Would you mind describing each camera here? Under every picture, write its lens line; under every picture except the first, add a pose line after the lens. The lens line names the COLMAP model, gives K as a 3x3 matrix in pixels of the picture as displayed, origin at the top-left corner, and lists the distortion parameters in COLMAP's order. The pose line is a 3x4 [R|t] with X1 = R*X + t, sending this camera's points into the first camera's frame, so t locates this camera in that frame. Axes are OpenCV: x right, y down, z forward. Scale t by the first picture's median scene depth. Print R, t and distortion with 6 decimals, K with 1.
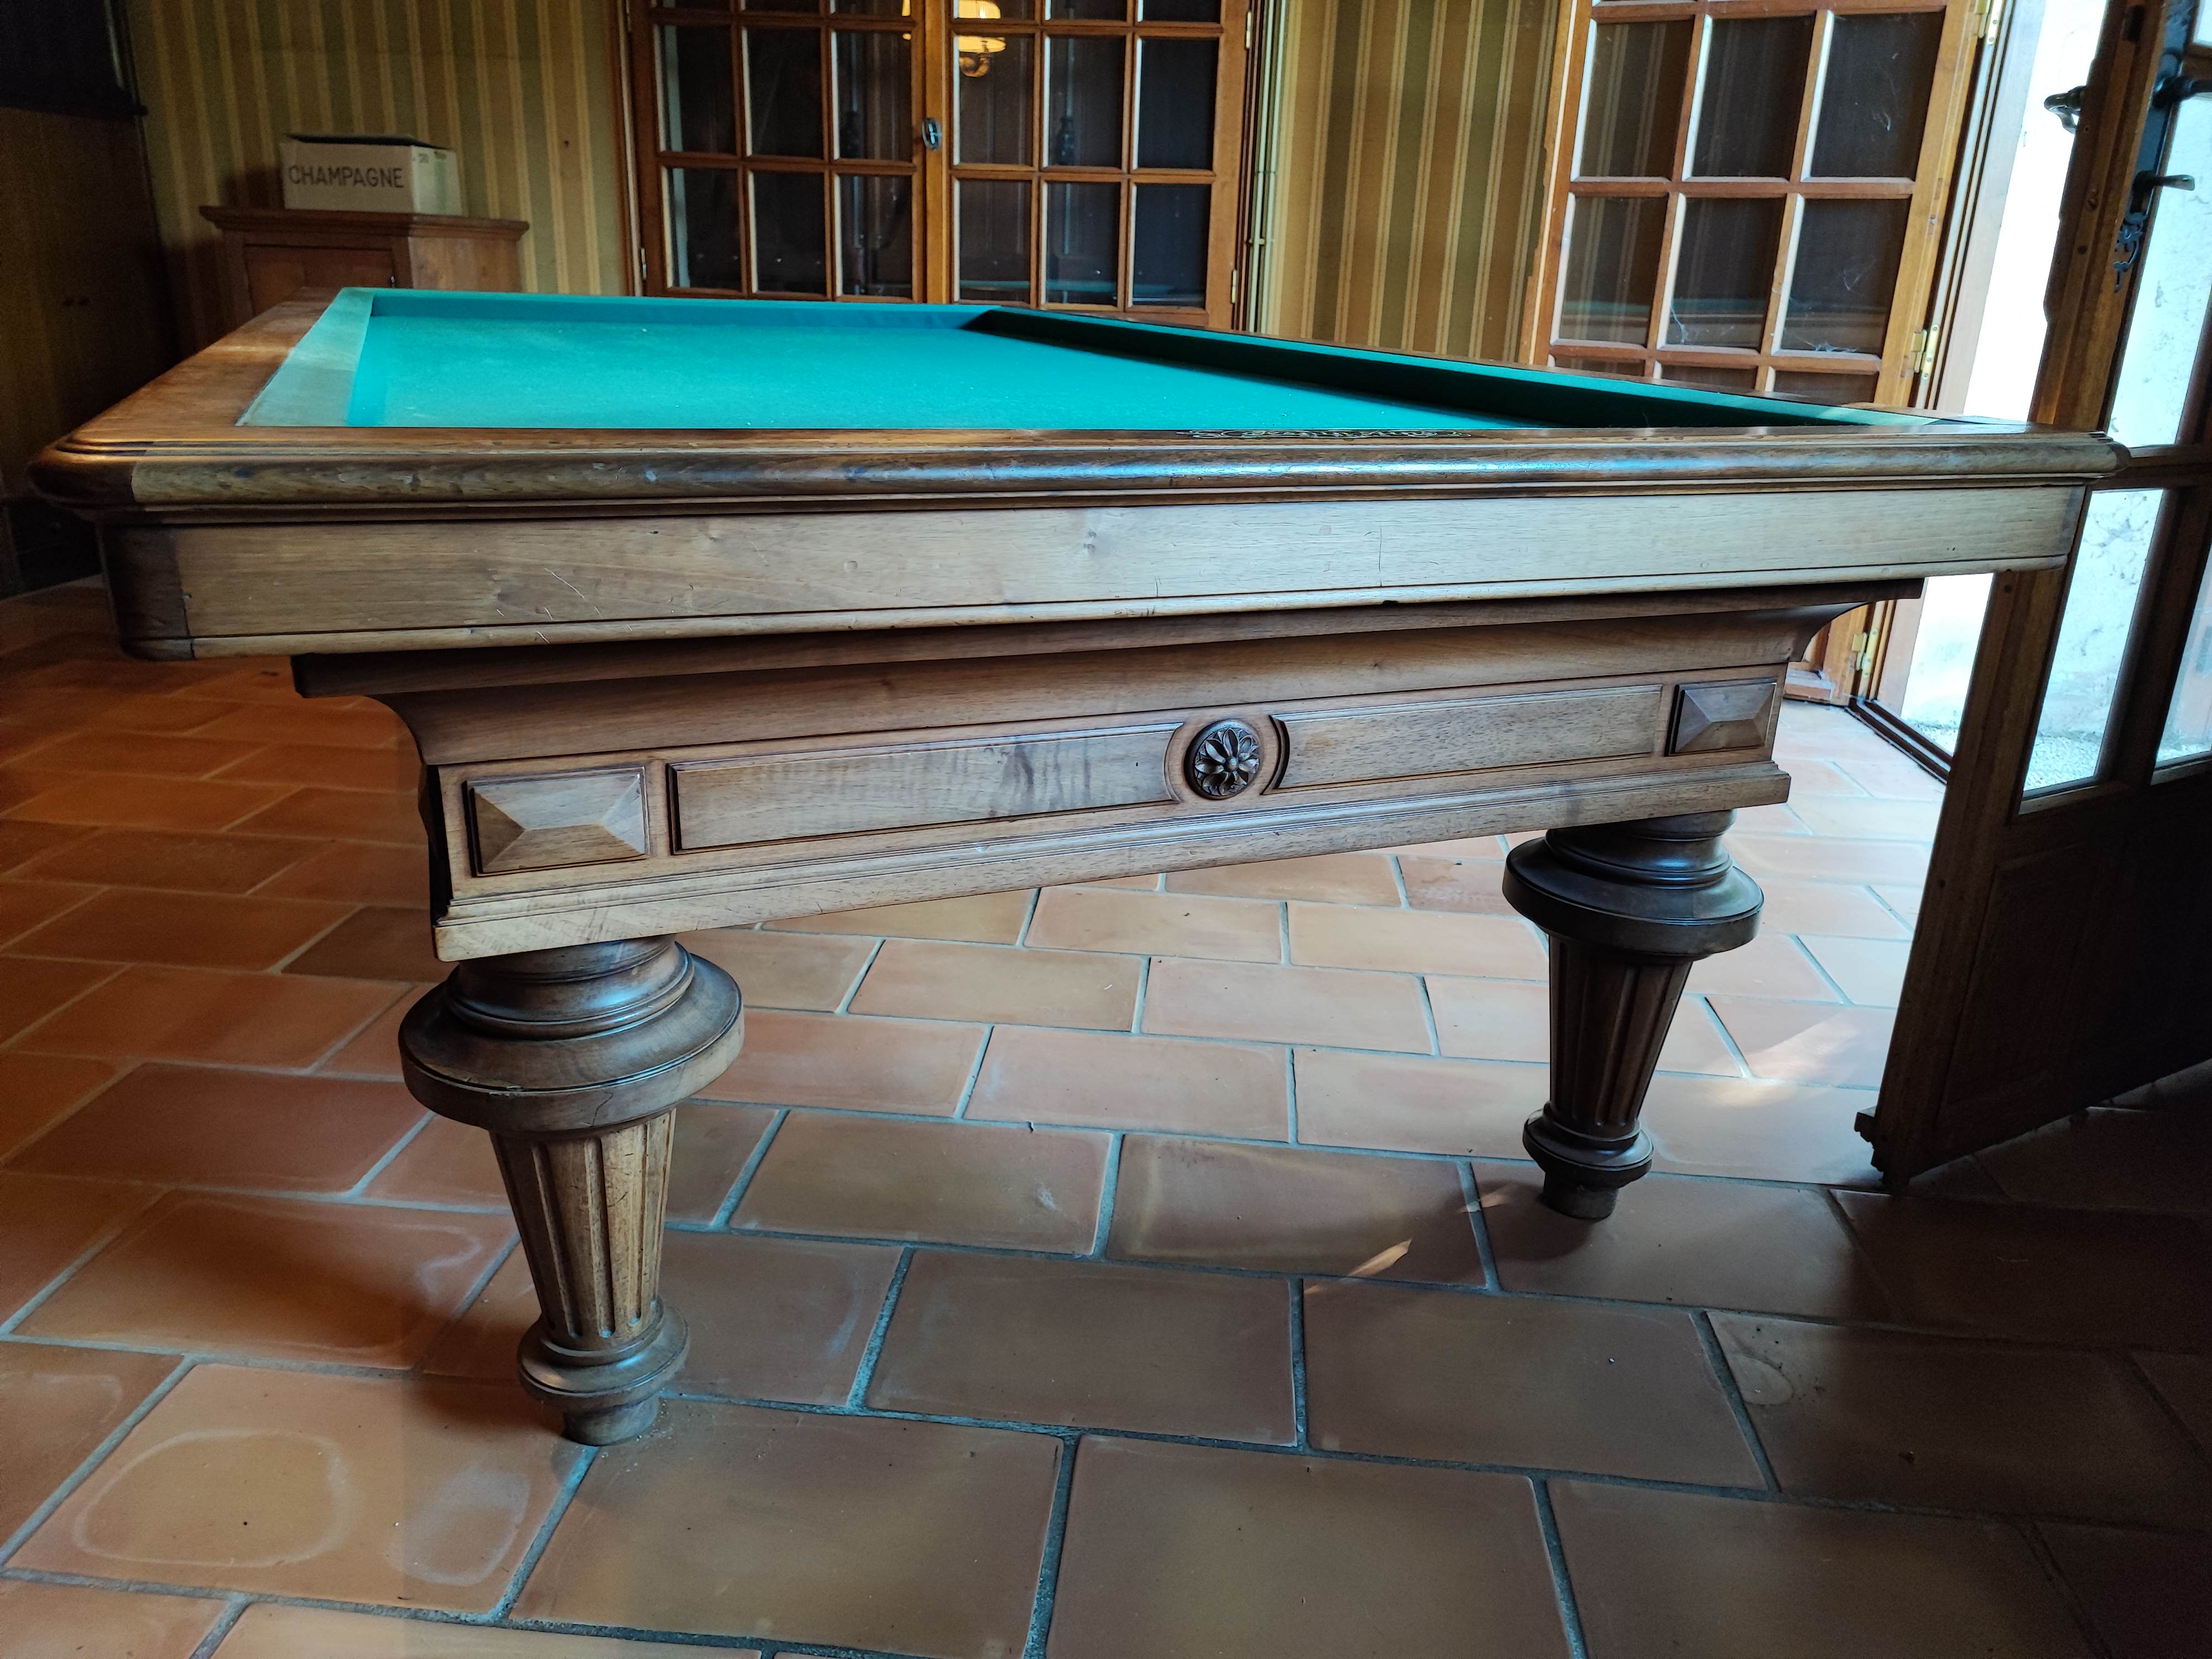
lens RADIAL K [[1618.6, 0, 1106.0], [0, 1618.6, 829.5], [0, 0, 1]] dist [0.044938, -0.026821]
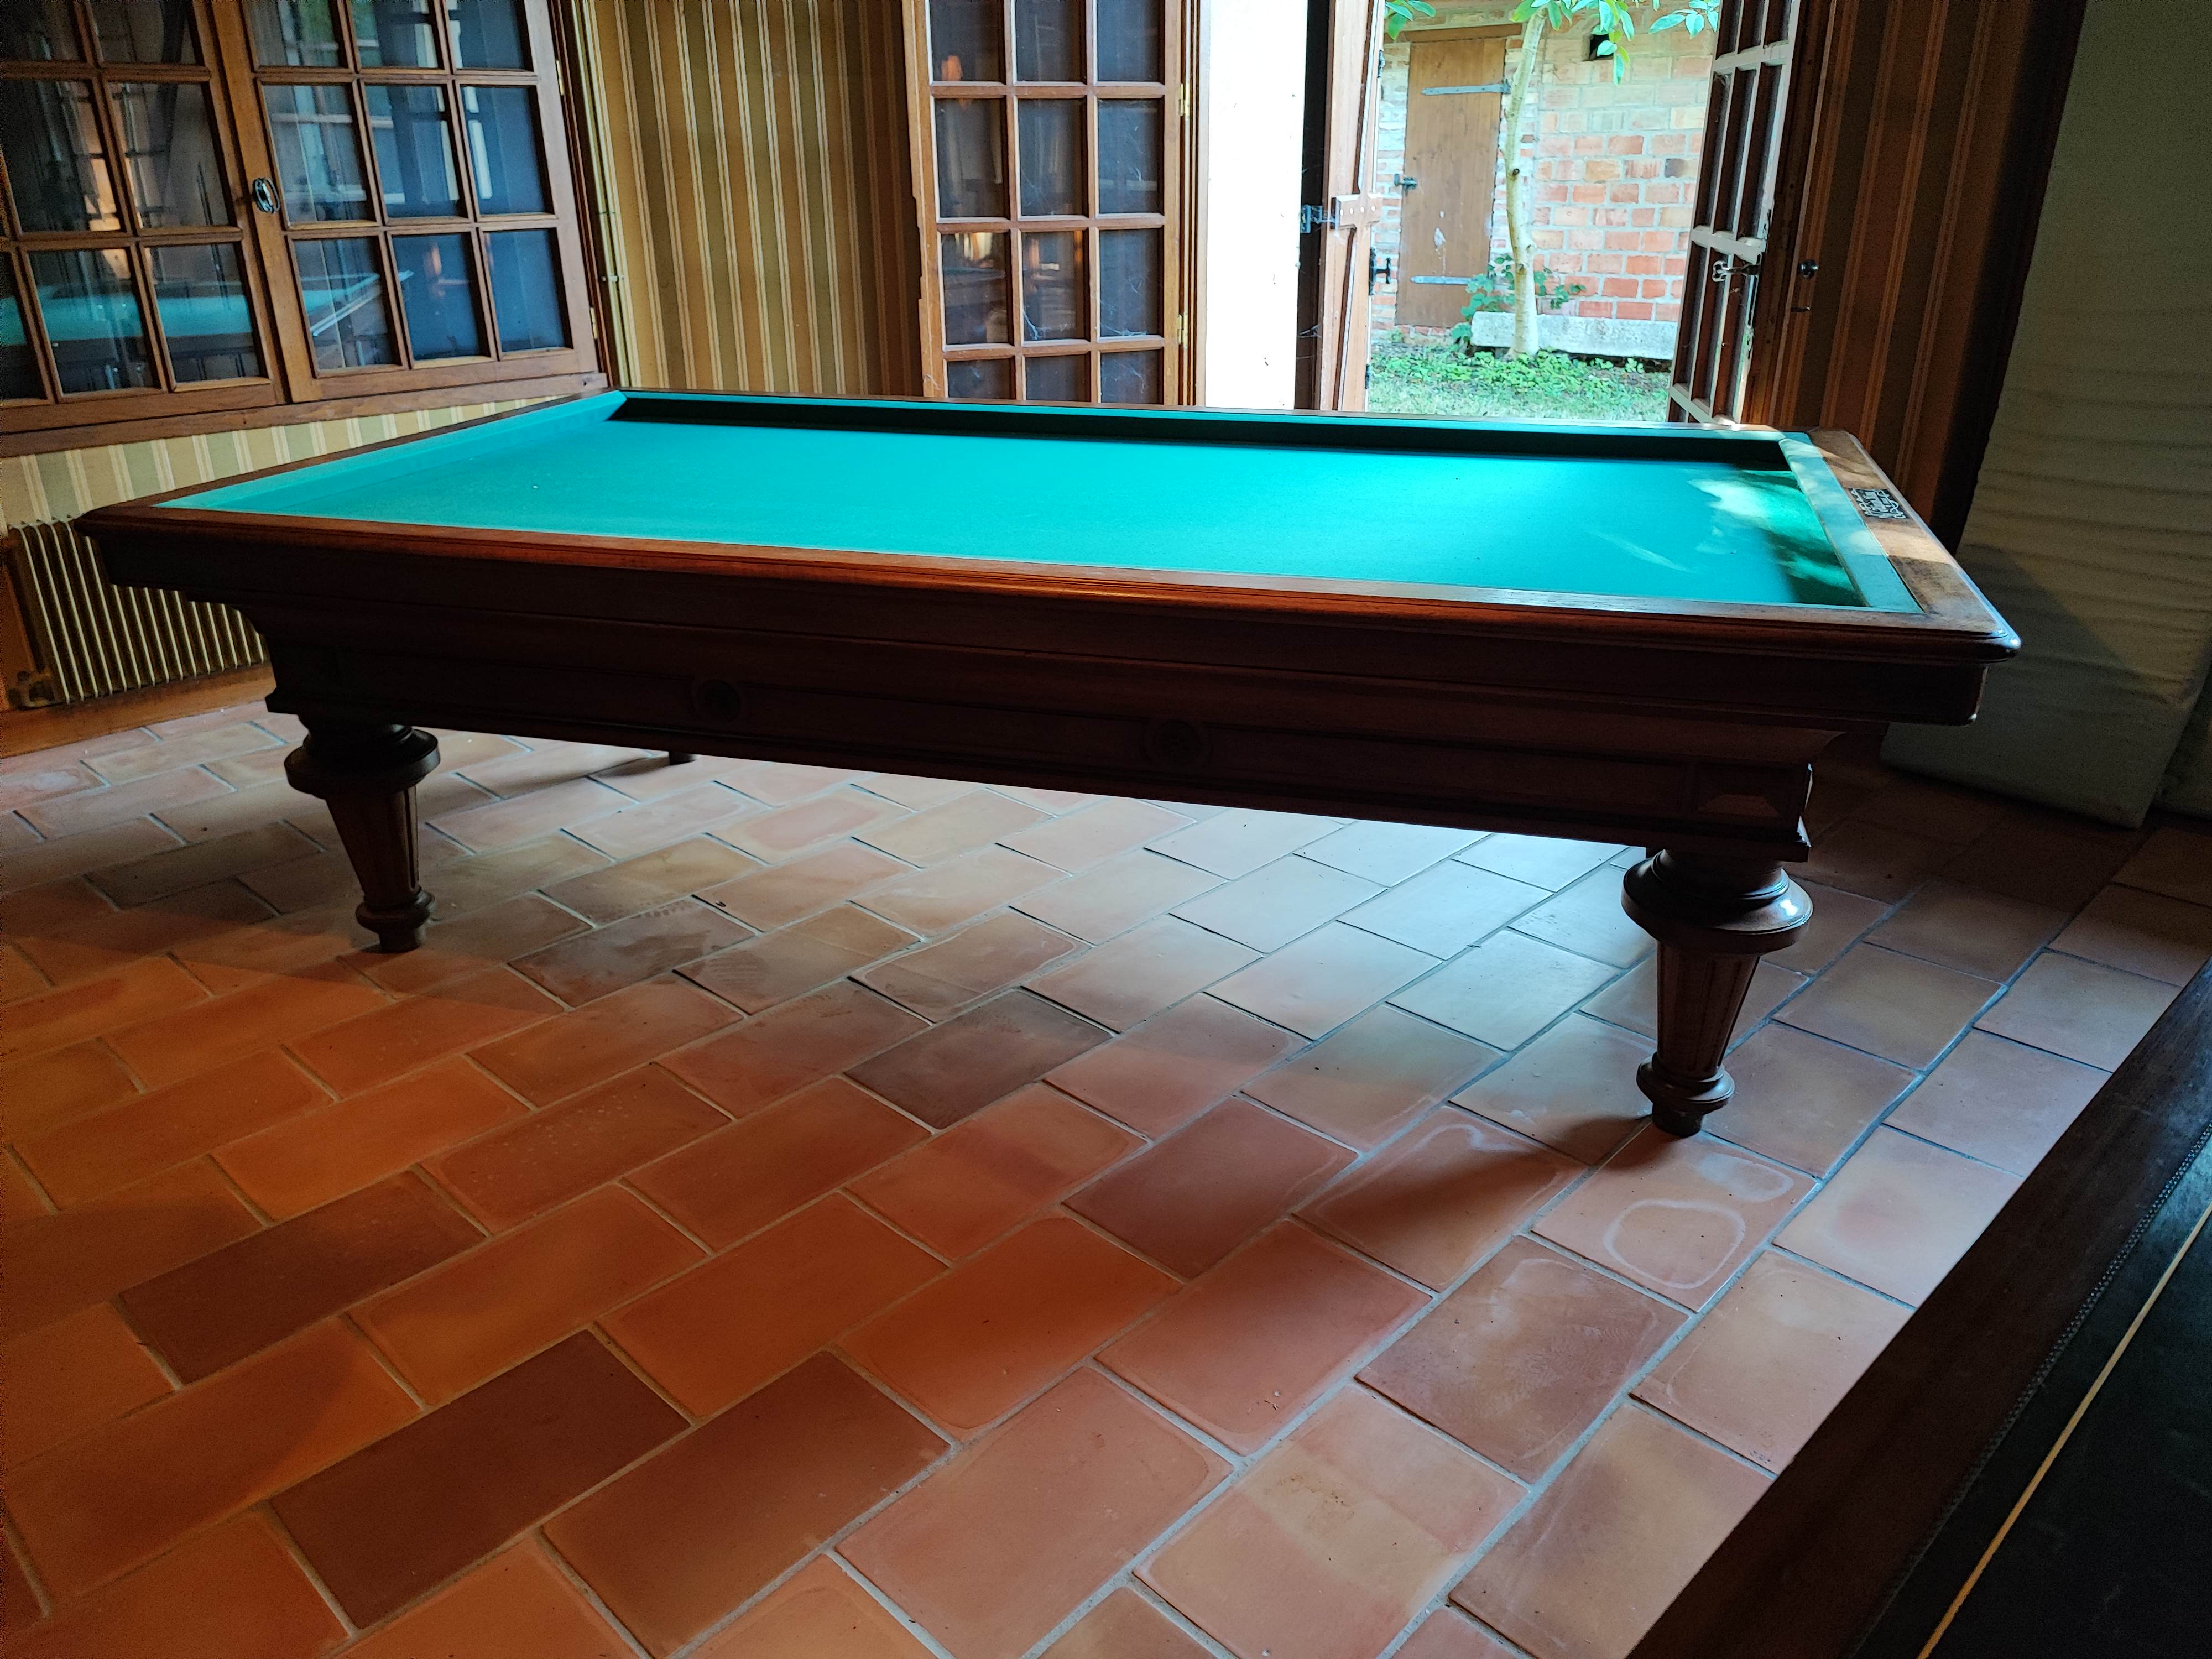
lens RADIAL K [[1618.6, 0, 1106.0], [0, 1618.6, 829.5], [0, 0, 1]] dist [0.044938, -0.026821]
pose [[0.620931, -0.344068, 0.704316, -0.930258], [0.287395, 0.935875, 0.203818, -0.242747], [-0.729279, 0.075860, 0.679998, 0.119319]]
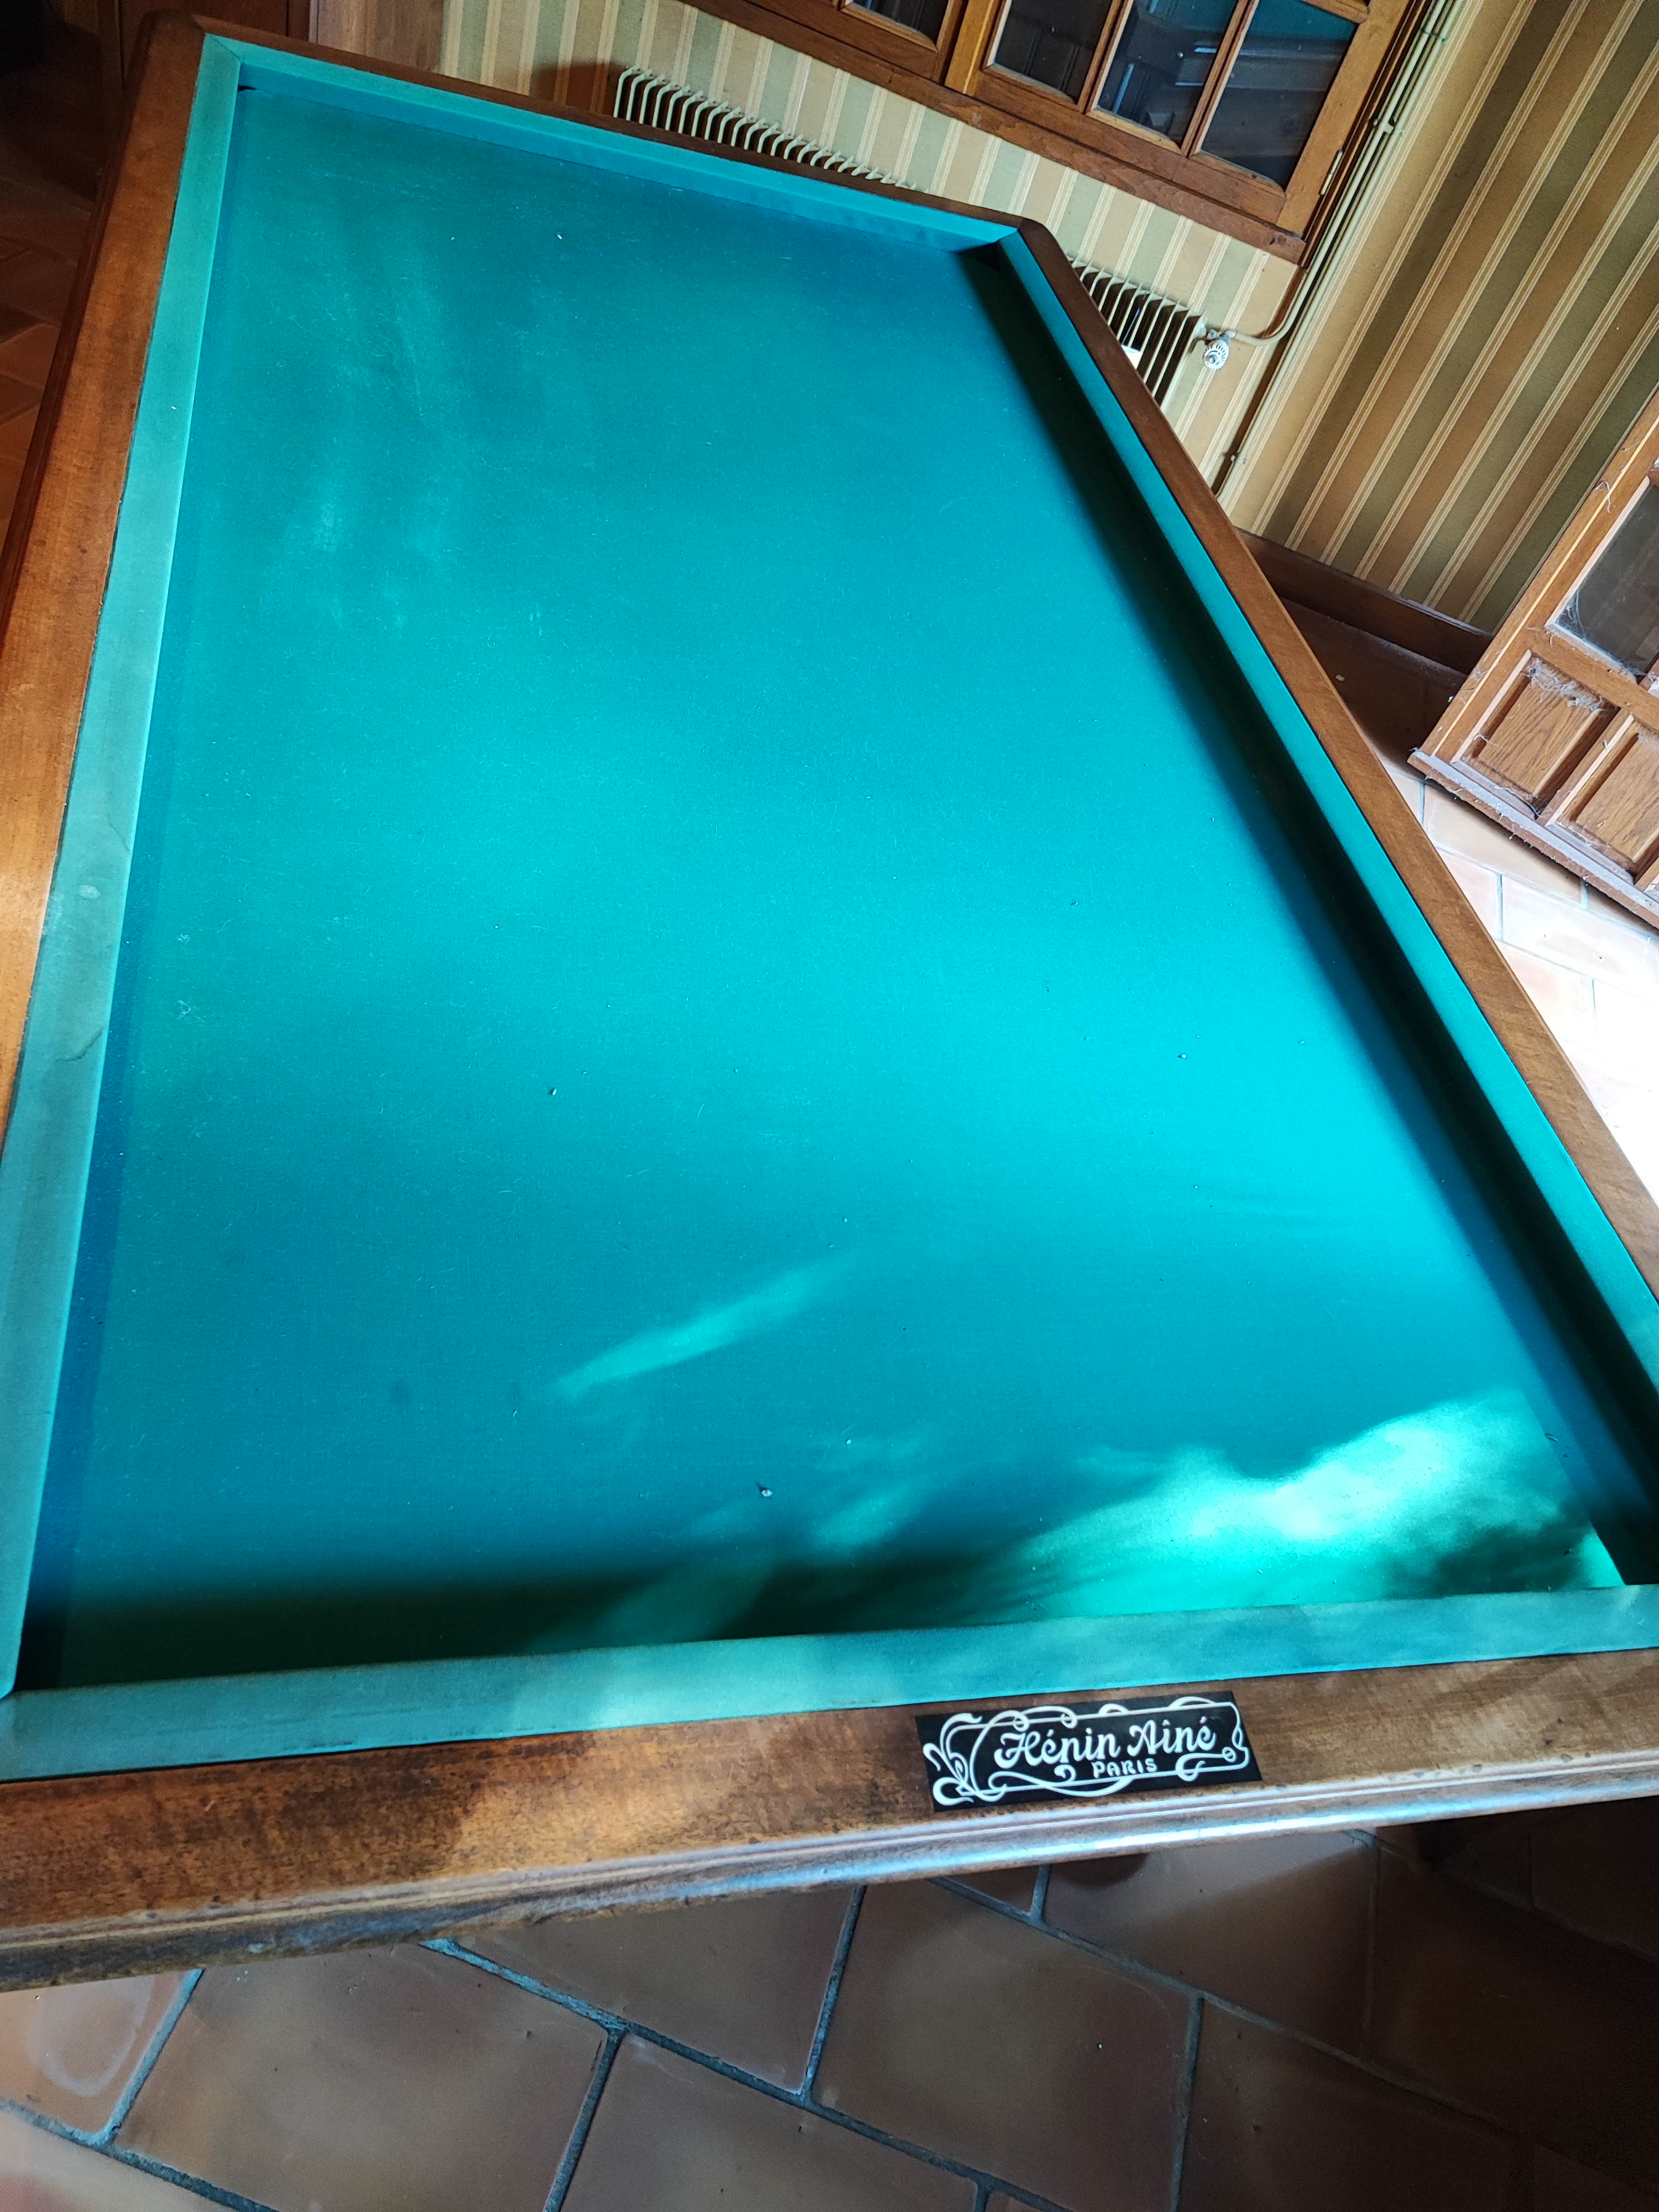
lens RADIAL K [[1618.6, 0, 829.5], [0, 1618.6, 1106.0], [0, 0, 1]] dist [0.044938, -0.026821]
pose [[0.950280, 0.309830, 0.031193, -0.059261], [-0.291922, 0.851502, 0.435575, -0.370022], [0.108394, -0.423024, 0.899612, 0.124573]]
